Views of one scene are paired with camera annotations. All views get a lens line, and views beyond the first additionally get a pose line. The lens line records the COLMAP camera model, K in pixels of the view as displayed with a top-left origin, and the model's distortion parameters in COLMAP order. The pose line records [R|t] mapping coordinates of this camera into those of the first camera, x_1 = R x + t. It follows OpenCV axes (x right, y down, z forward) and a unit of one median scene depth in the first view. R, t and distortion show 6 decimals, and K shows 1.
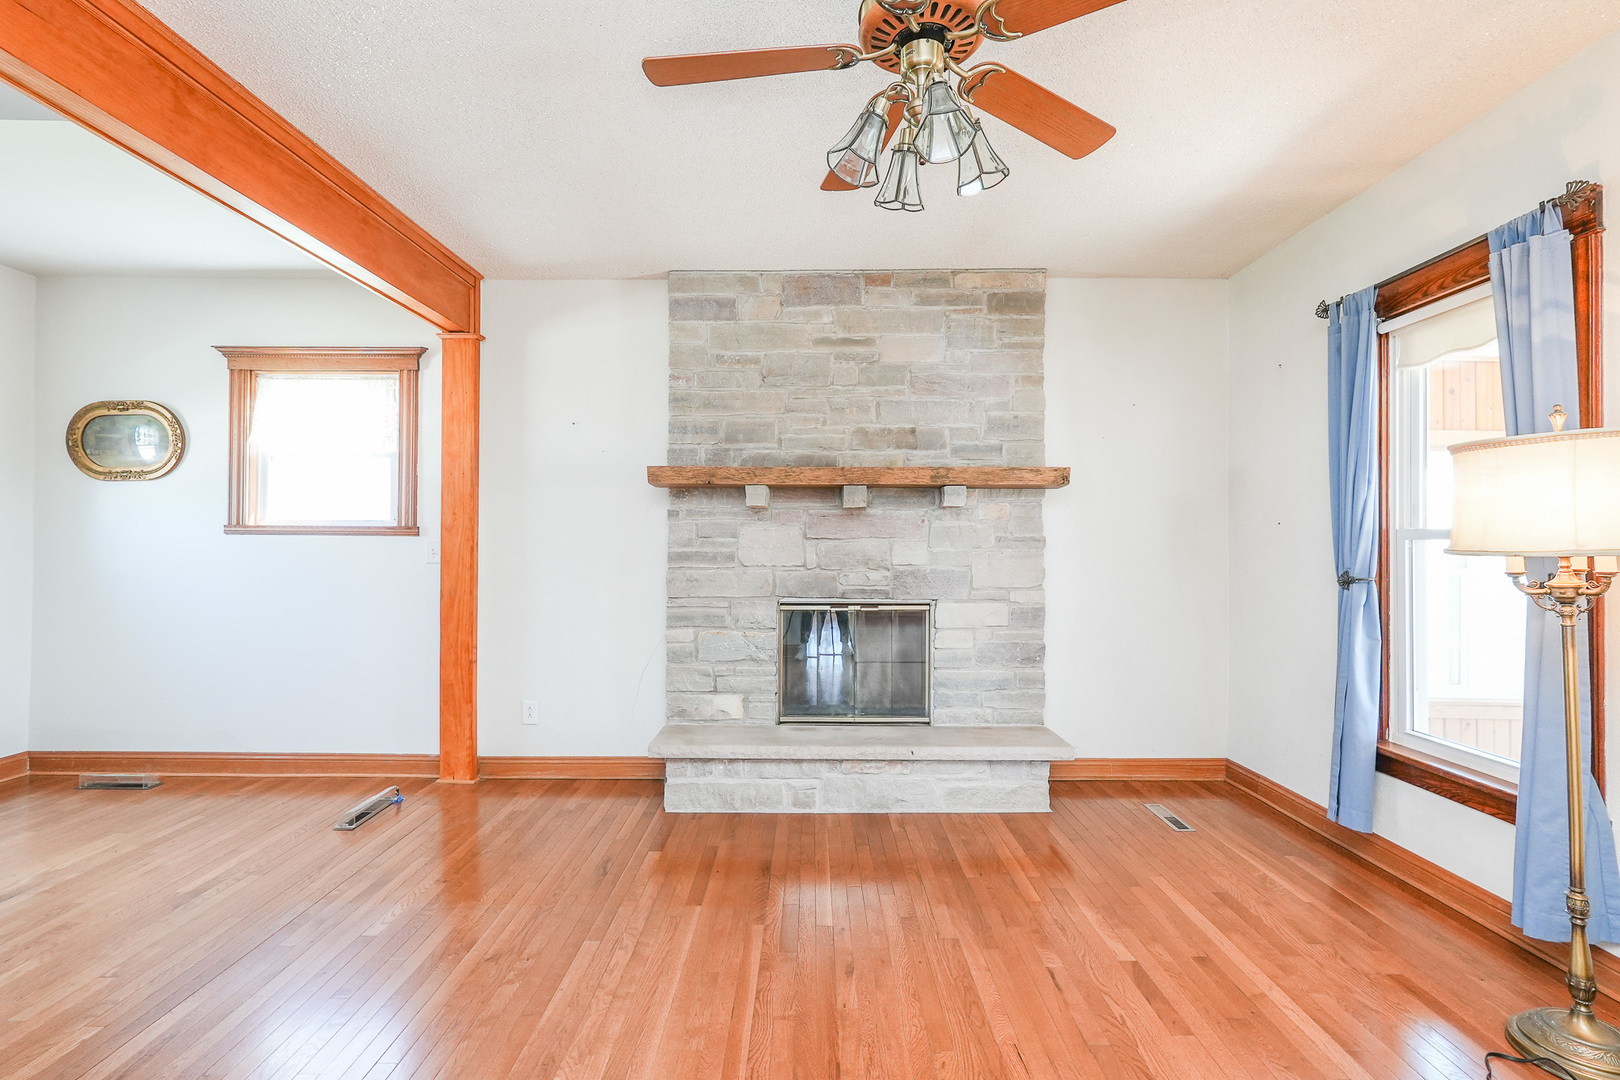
lens RADIAL K [[741.3, 0, 809.9], [0, 741.3, 543.4], [0, 0, 1]] dist [-0.016050, 0.008893]
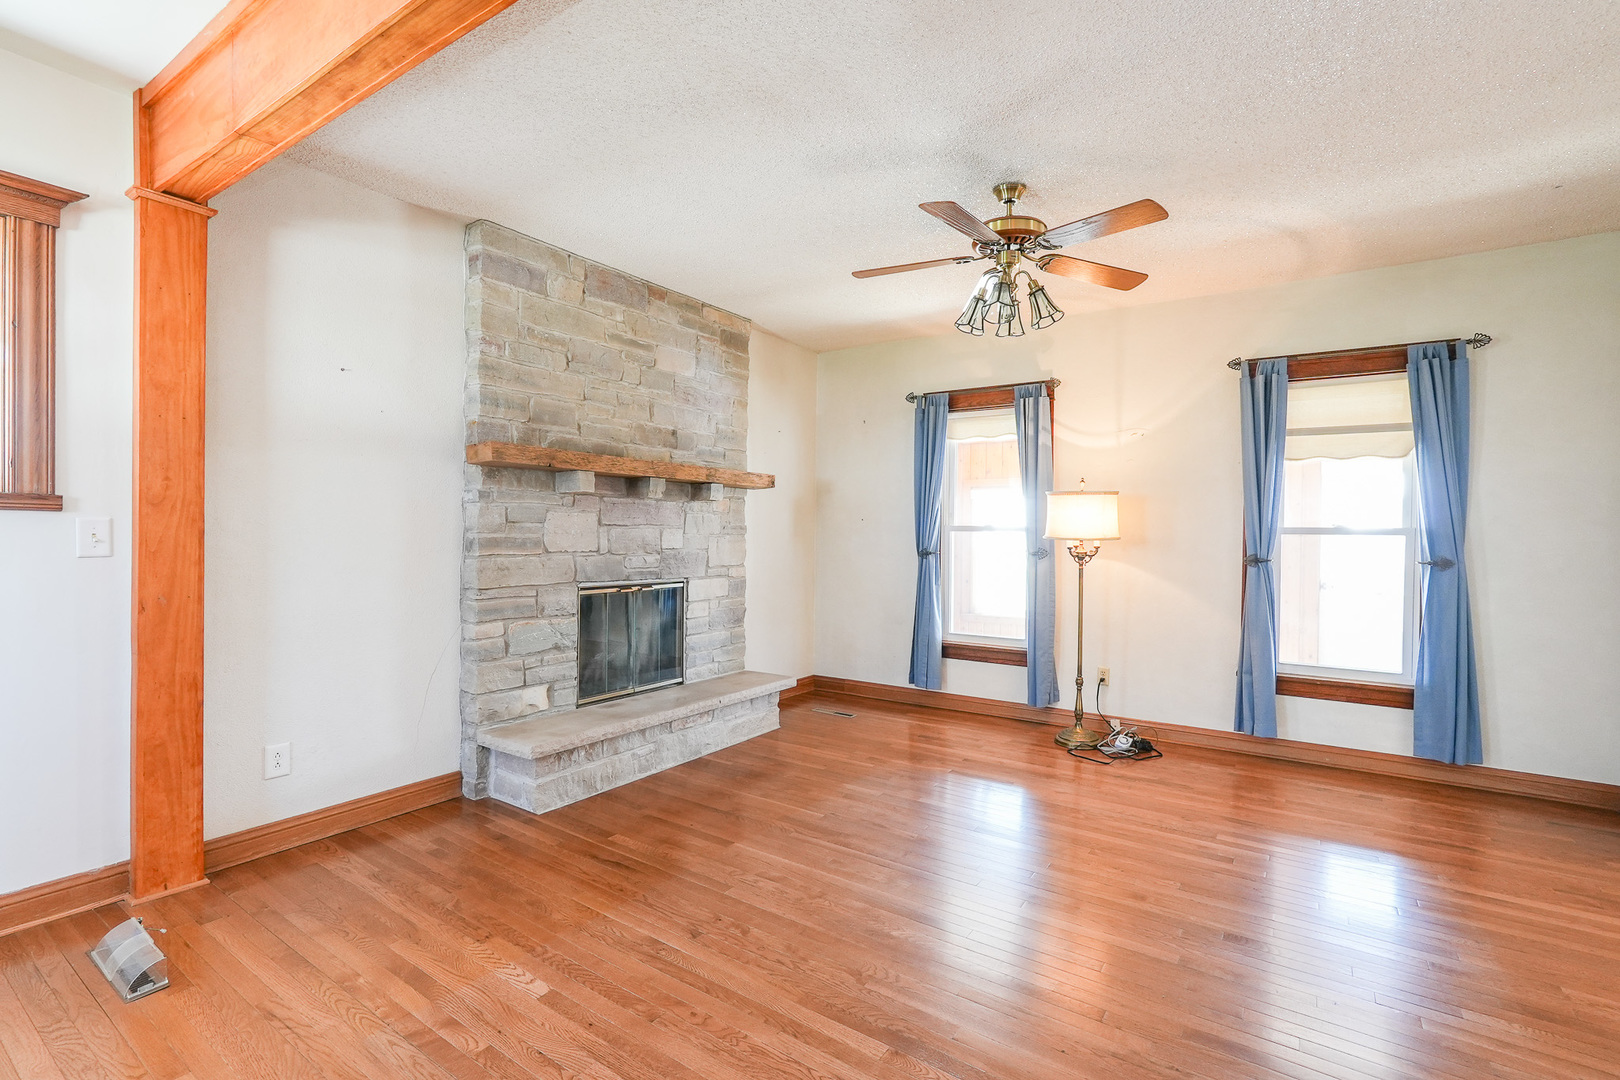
lens RADIAL K [[741.3, 0, 809.9], [0, 741.3, 543.4], [0, 0, 1]] dist [-0.016050, 0.008893]
pose [[0.557612, -0.007485, 0.830068, -0.704796], [-0.012921, 0.999760, 0.017695, -0.002572], [-0.830001, -0.020592, 0.557381, 0.177847]]
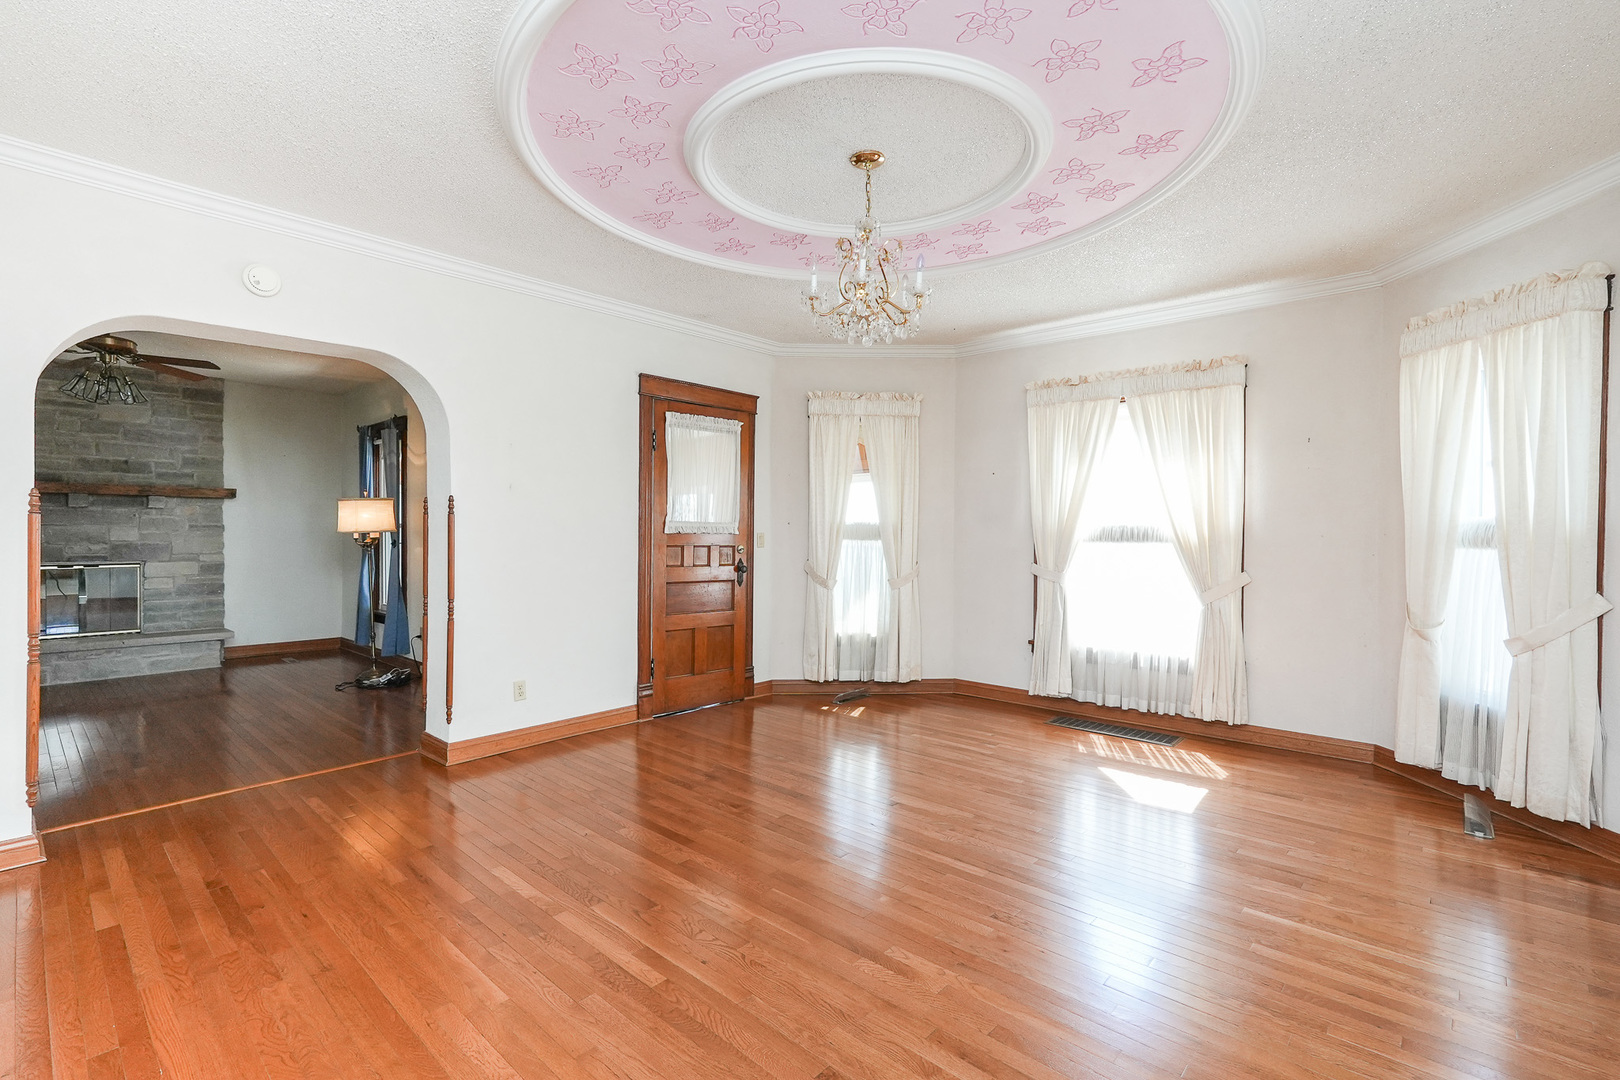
lens RADIAL K [[741.3, 0, 809.9], [0, 741.3, 543.4], [0, 0, 1]] dist [-0.016050, 0.008893]
pose [[0.670760, -0.007472, 0.741637, -0.062439], [-0.006604, 0.999849, 0.016046, -0.002436], [-0.741645, -0.015660, 0.670609, -1.302668]]
